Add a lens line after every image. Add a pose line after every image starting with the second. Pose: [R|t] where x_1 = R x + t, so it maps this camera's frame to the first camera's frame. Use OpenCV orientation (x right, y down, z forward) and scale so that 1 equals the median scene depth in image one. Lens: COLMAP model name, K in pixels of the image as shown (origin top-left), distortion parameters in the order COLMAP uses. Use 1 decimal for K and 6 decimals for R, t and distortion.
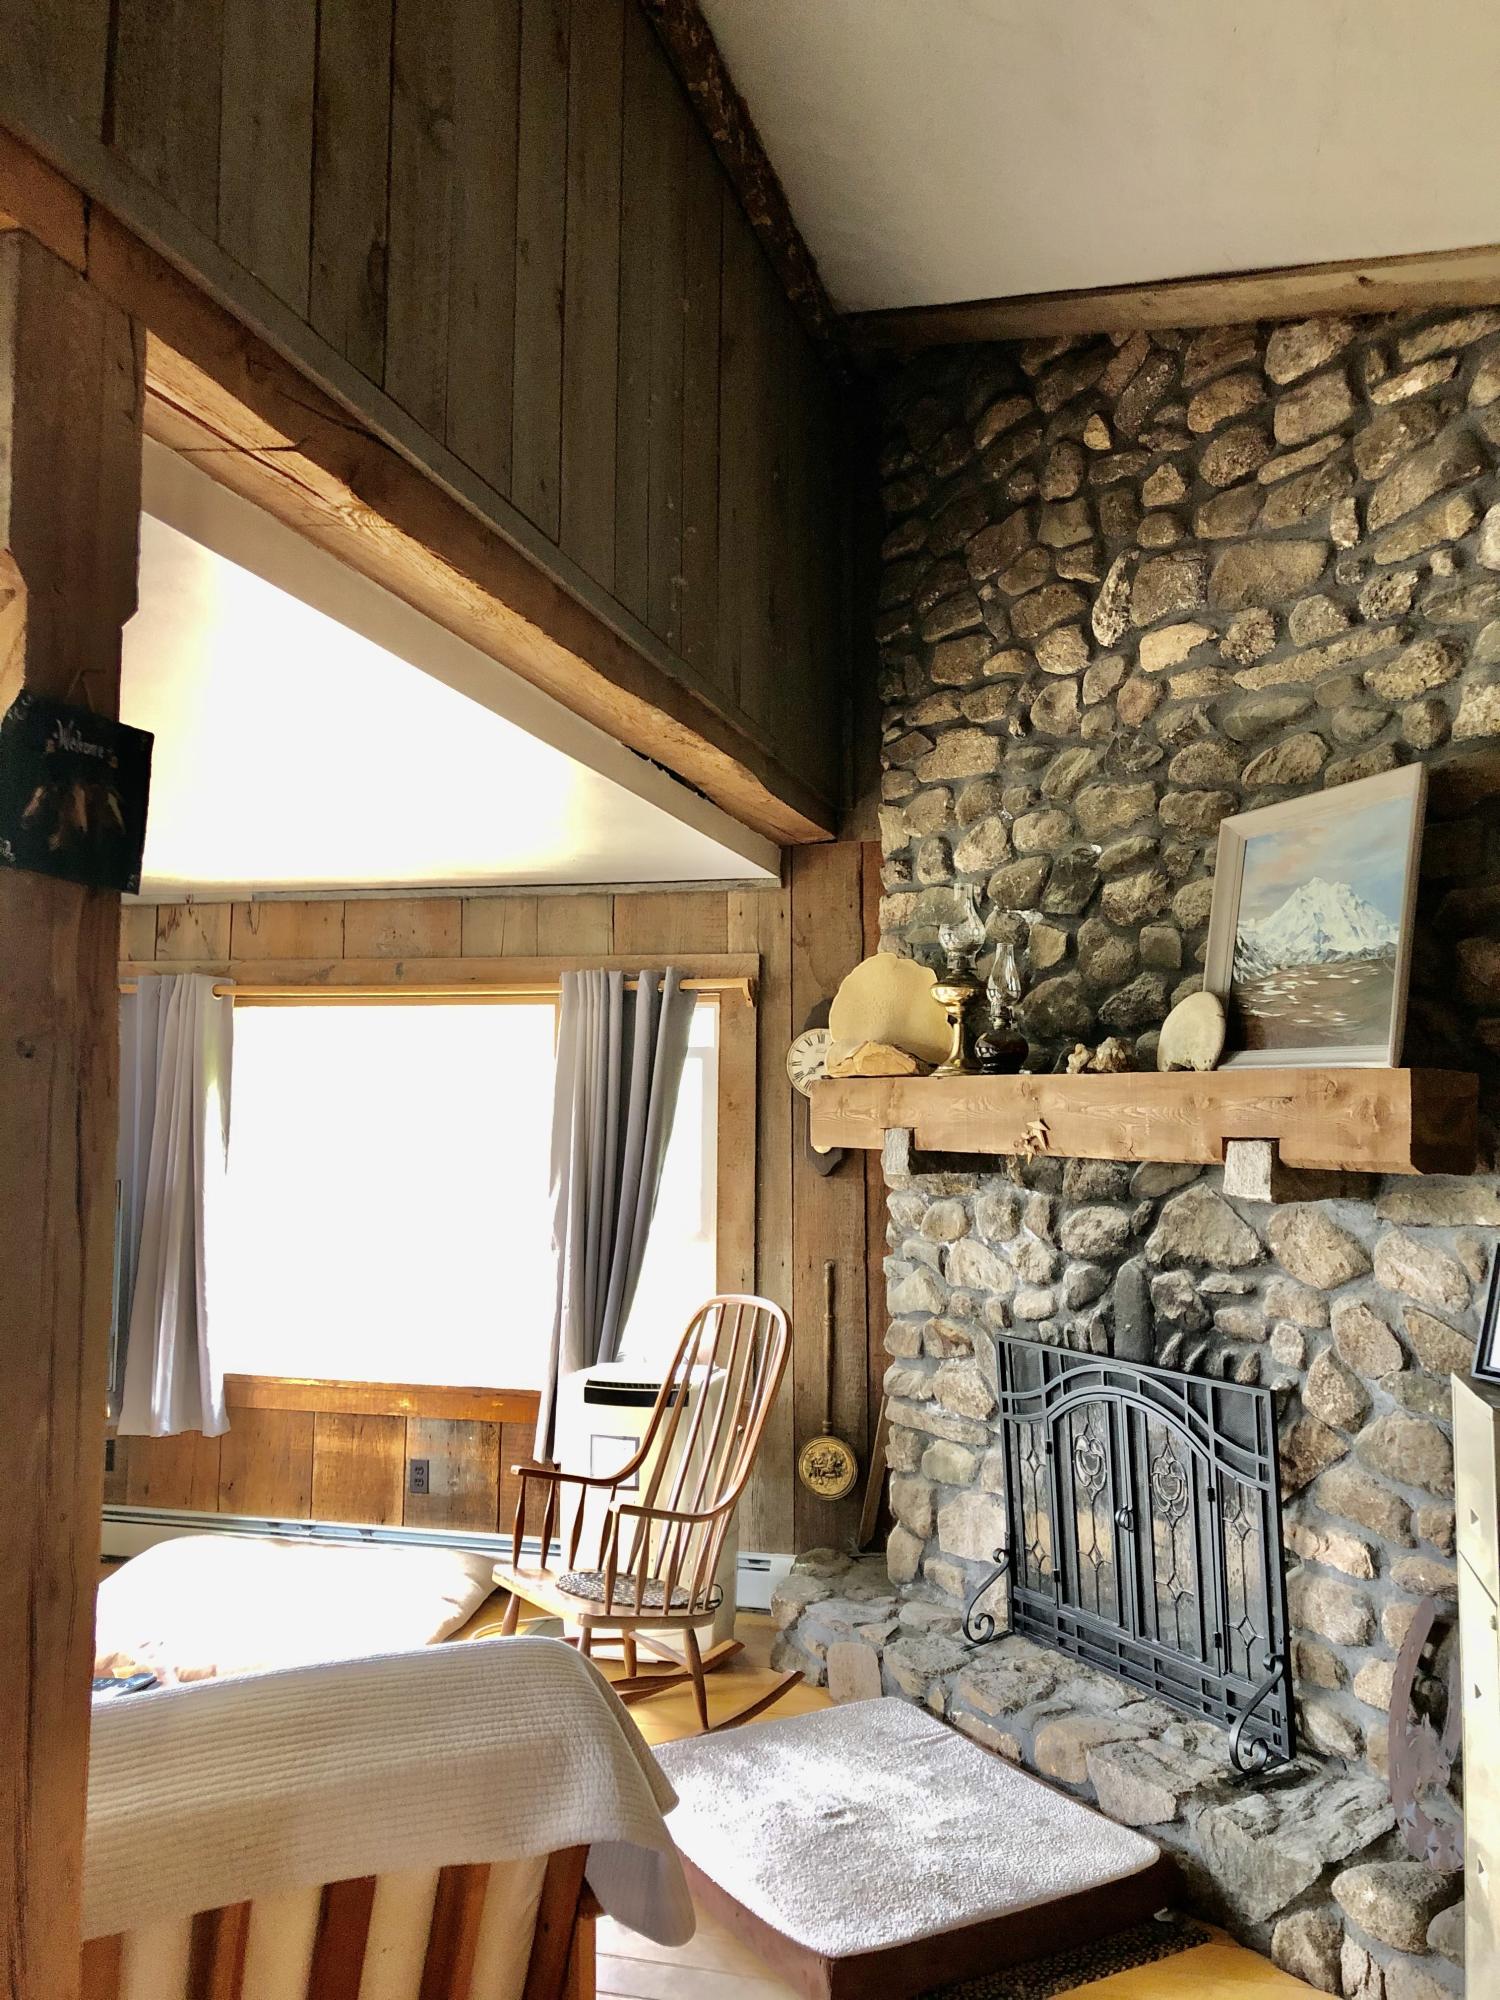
lens RADIAL K [[1621.1, 0, 755.0], [0, 1621.1, 987.9], [0, 0, 1]] dist [0.056230, -0.094420]
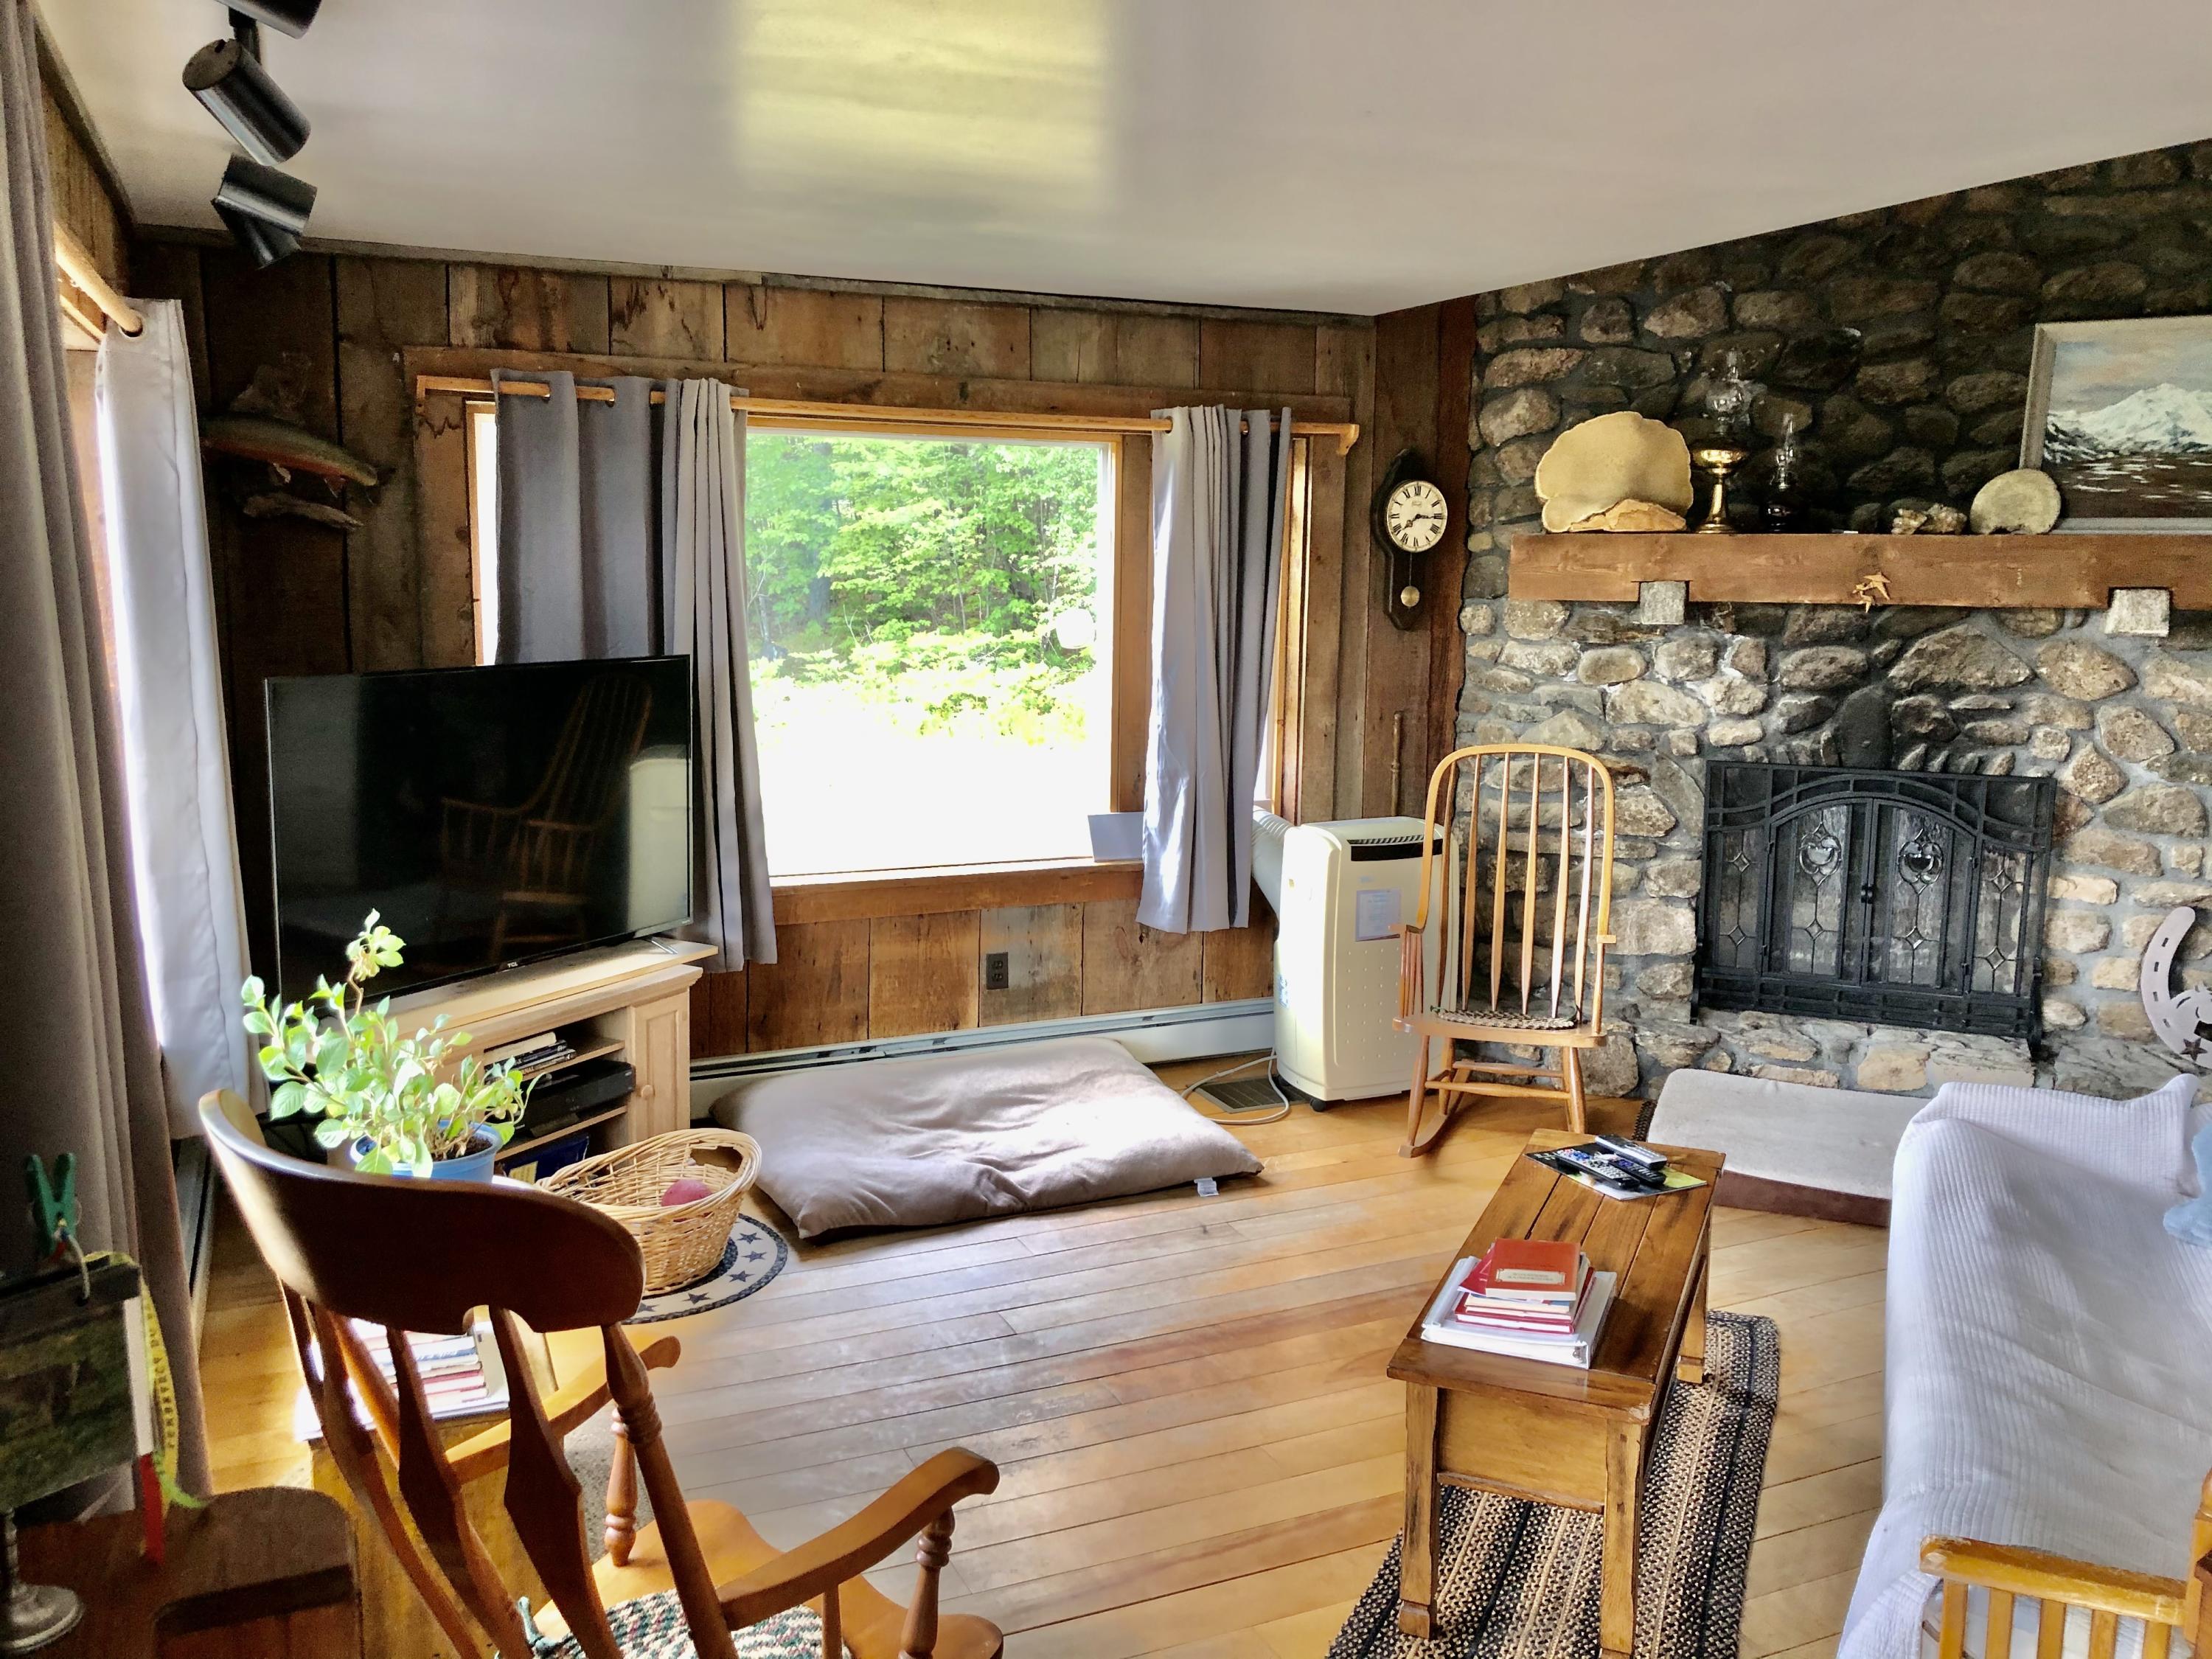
lens RADIAL K [[1835.0, 0, 1114.0], [0, 1835.0, 807.5], [0, 0, 1]] dist [0.012303, -0.002652]
pose [[0.788933, -0.082048, 0.608977, -1.011660], [-0.049770, 0.979257, 0.196413, 0.012860], [-0.612461, -0.185266, 0.768485, 0.268678]]
